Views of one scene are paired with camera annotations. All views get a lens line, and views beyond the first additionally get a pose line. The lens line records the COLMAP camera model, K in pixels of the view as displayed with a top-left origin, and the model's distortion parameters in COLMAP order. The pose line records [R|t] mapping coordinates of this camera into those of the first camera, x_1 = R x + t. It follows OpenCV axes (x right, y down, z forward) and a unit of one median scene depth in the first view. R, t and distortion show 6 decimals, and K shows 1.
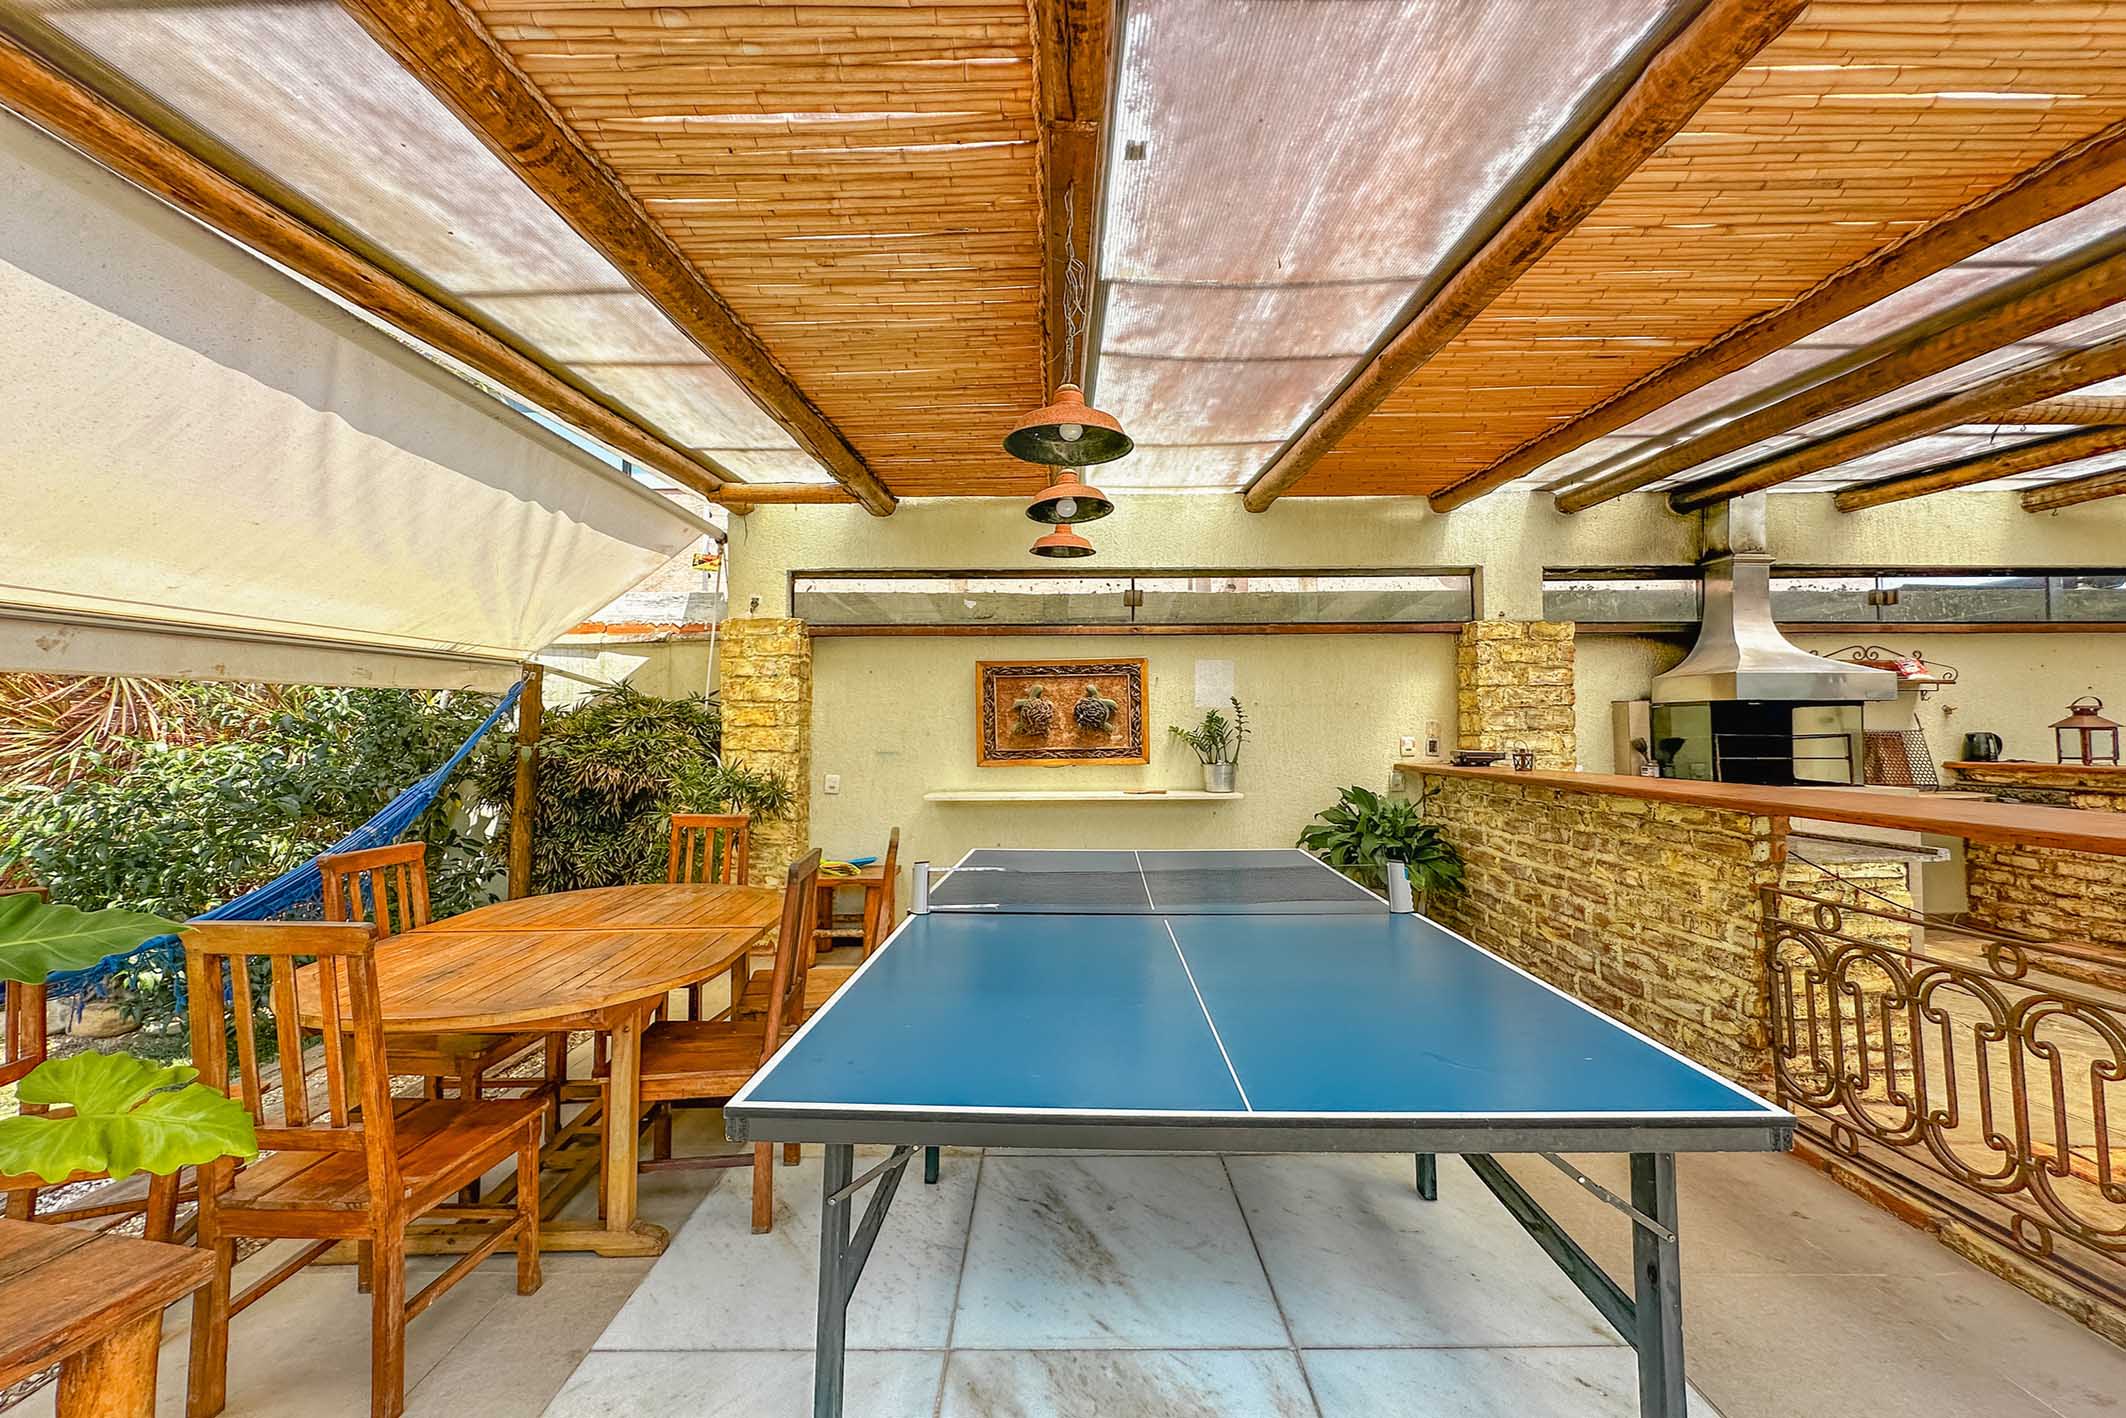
lens RADIAL K [[861.4, 0, 1059.1], [0, 861.4, 705.7], [0, 0, 1]] dist [-0.000568, 0.000617]
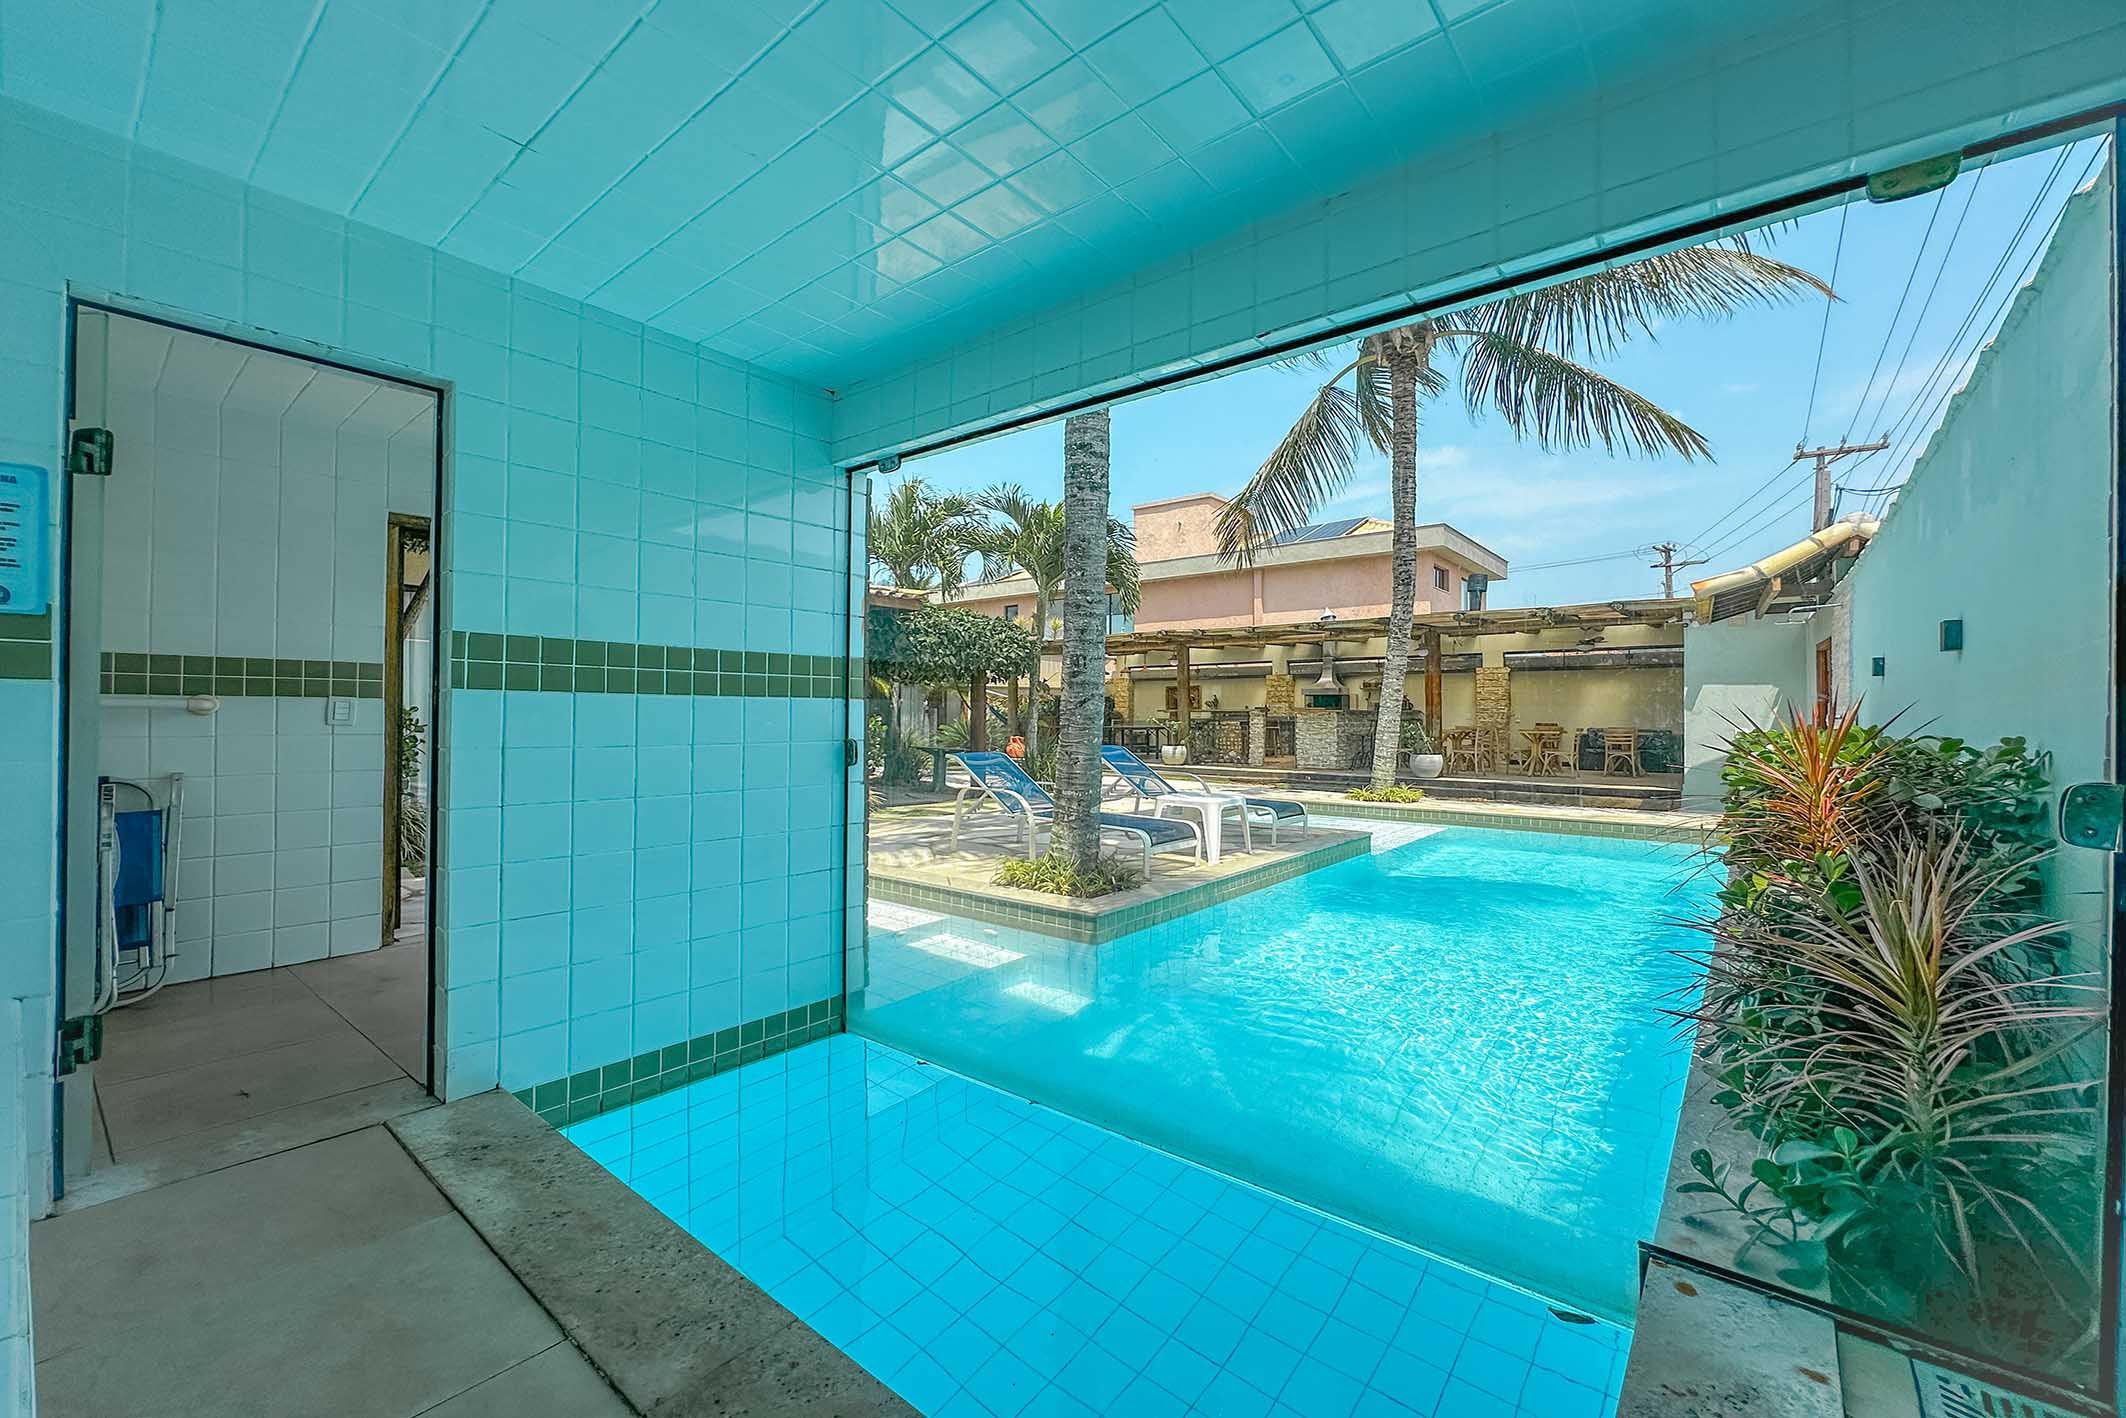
lens RADIAL K [[861.4, 0, 1059.1], [0, 861.4, 705.7], [0, 0, 1]] dist [-0.000568, 0.000617]
pose [[0.776490, -0.001630, -0.630127, 2.195862], [0.007589, 0.999948, 0.006765, 0.011628], [0.630084, -0.010035, 0.776463, -2.663763]]
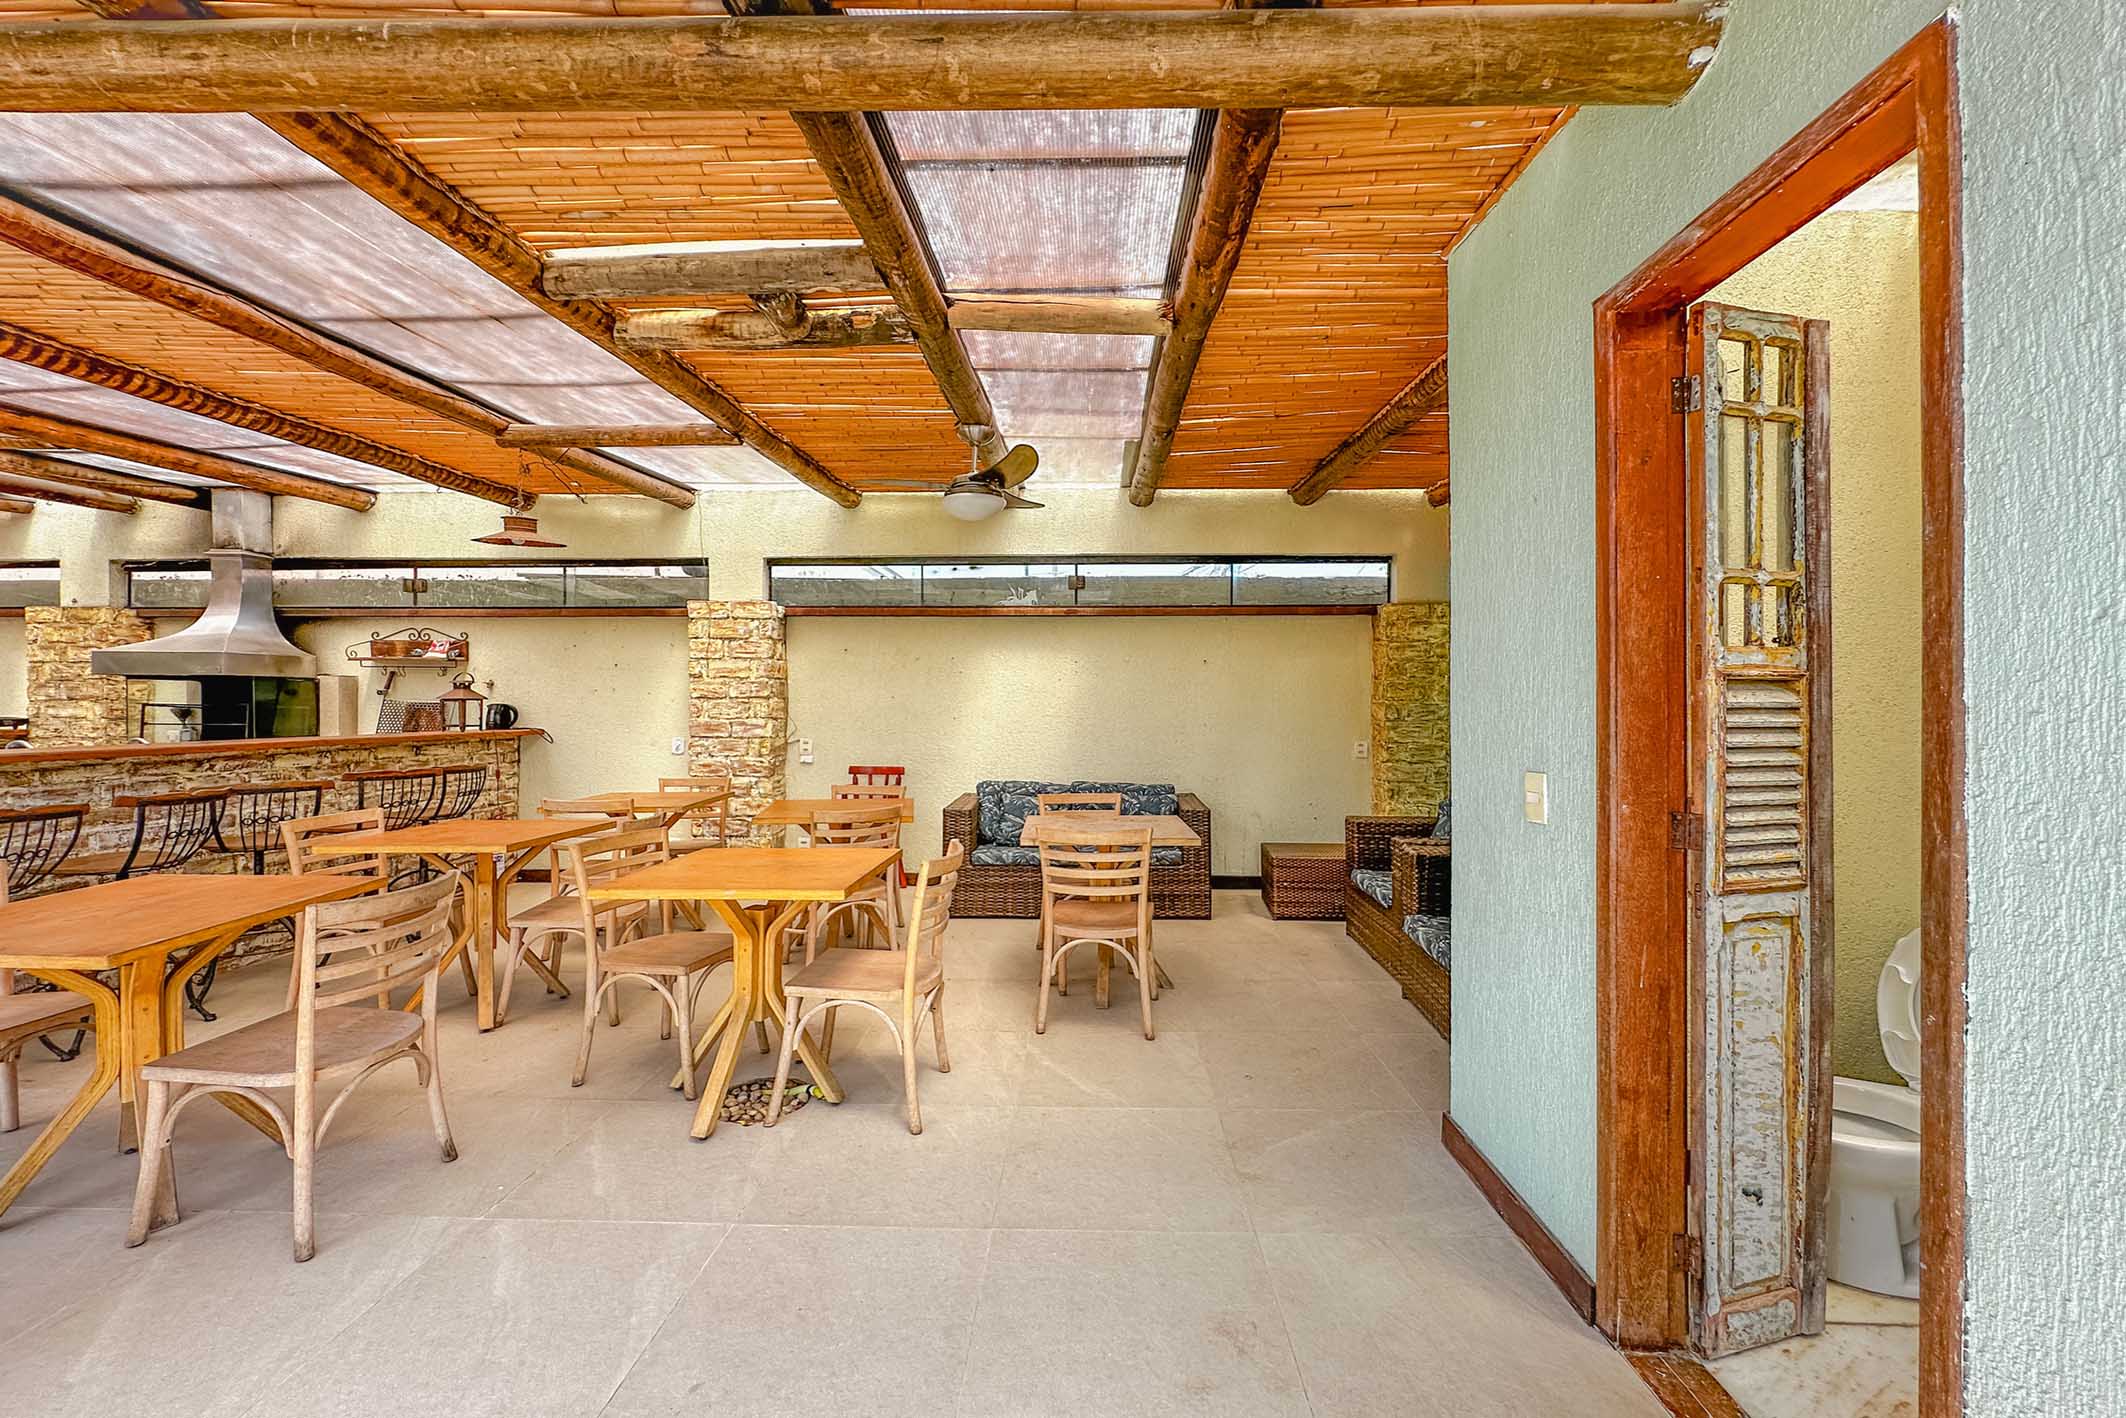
lens RADIAL K [[744.2, 0, 1063.0], [0, 744.2, 709.0], [0, 0, 1]] dist [-0.001317, 0.000009]
pose [[0.999331, 0.004709, -0.036270, 1.858957], [-0.003072, 0.998980, 0.045056, -0.008729], [0.036445, -0.044914, 0.998326, 0.031955]]
